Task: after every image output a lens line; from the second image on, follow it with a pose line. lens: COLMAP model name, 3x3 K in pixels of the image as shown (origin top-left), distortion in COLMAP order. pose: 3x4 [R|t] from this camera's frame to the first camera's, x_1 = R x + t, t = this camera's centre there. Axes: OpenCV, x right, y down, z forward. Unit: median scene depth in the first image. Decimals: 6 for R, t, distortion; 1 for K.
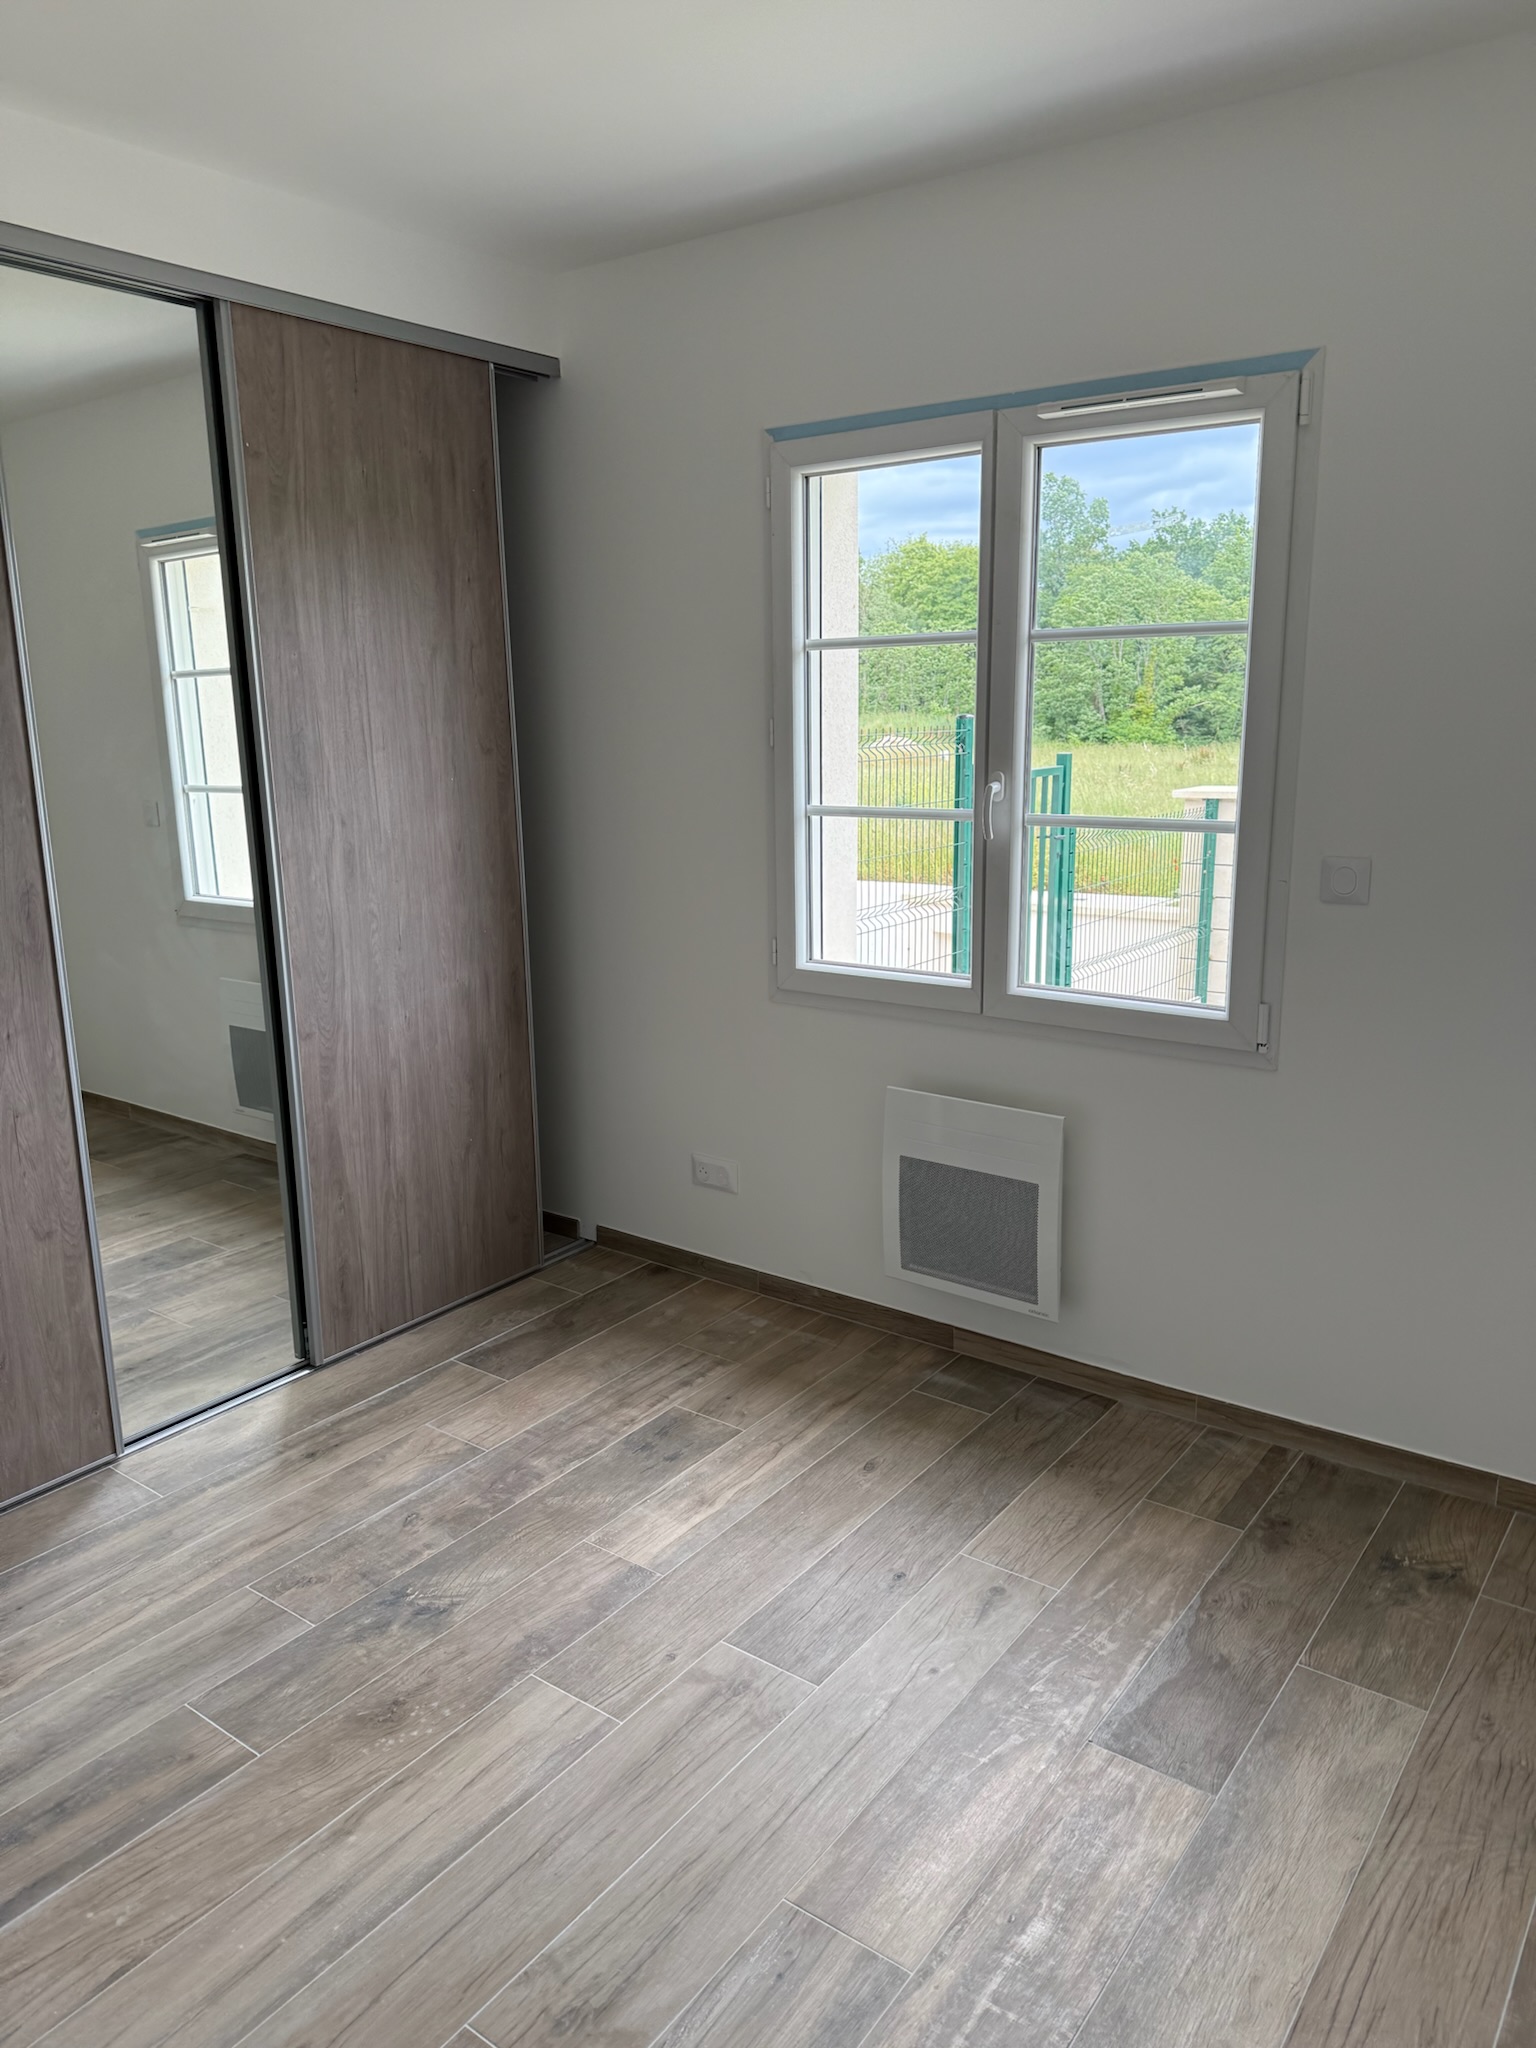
lens RADIAL K [[1453.3, 0, 766.2], [0, 1453.3, 1021.4], [0, 0, 1]] dist [0.049012, -0.054203]
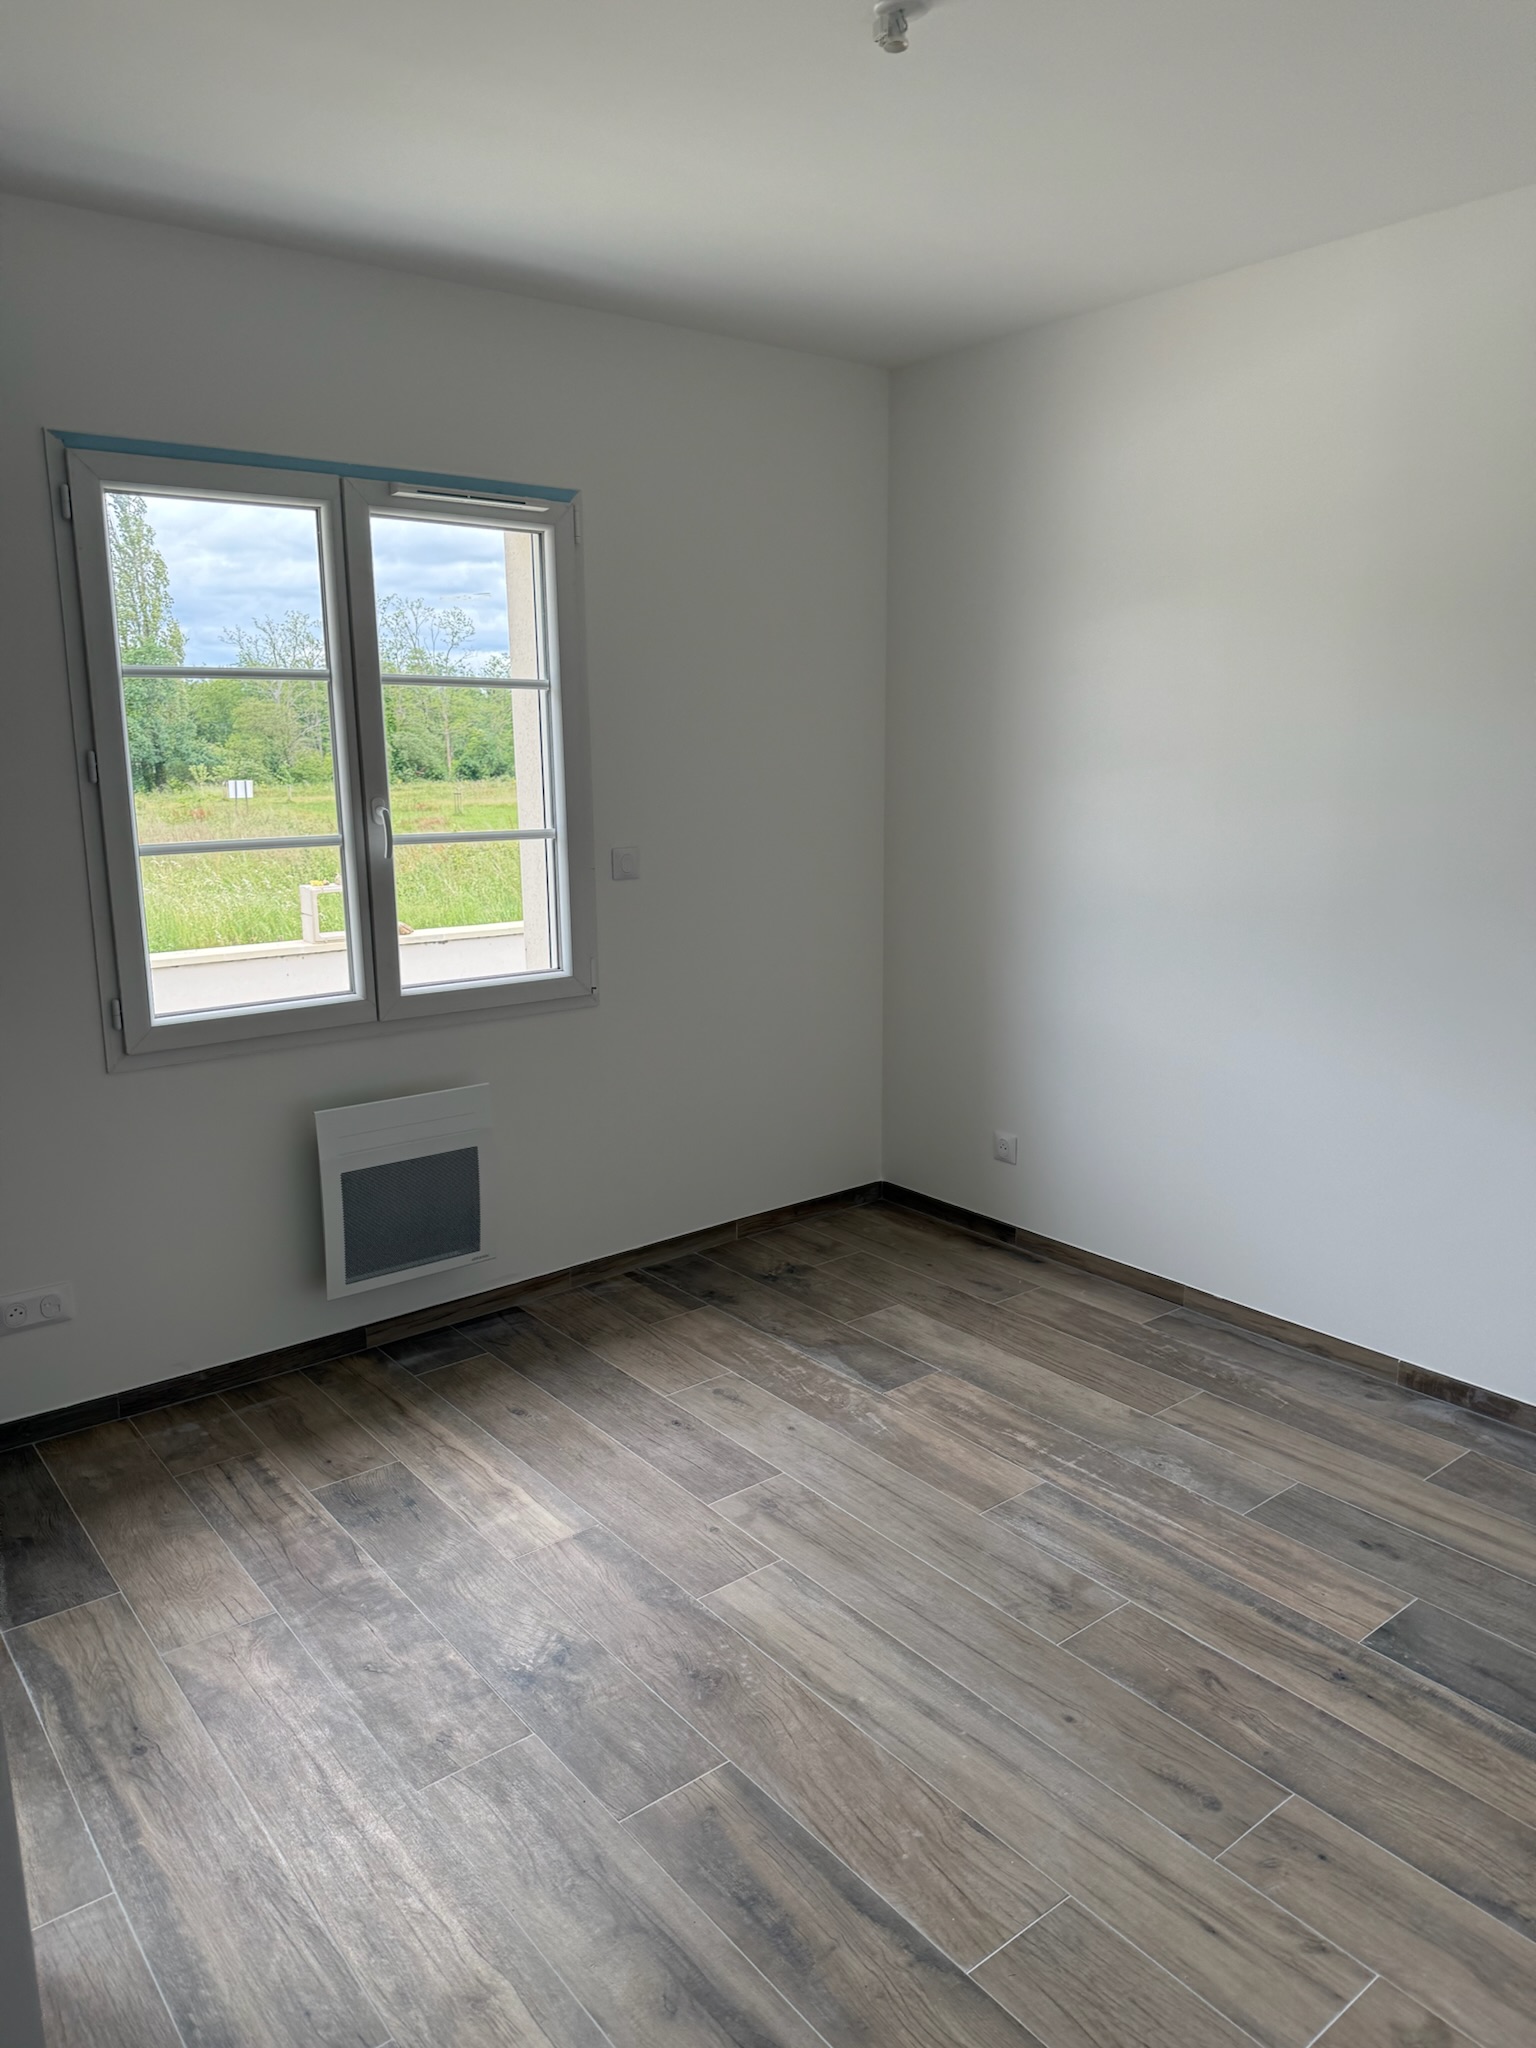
lens RADIAL K [[1453.3, 0, 778.2], [0, 1453.3, 1028.2], [0, 0, 1]] dist [0.049012, -0.054203]
pose [[0.255271, -0.188897, 0.948238, -0.922867], [0.224926, 0.965425, 0.131770, -0.086184], [-0.940343, 0.179646, 0.288933, 0.451887]]
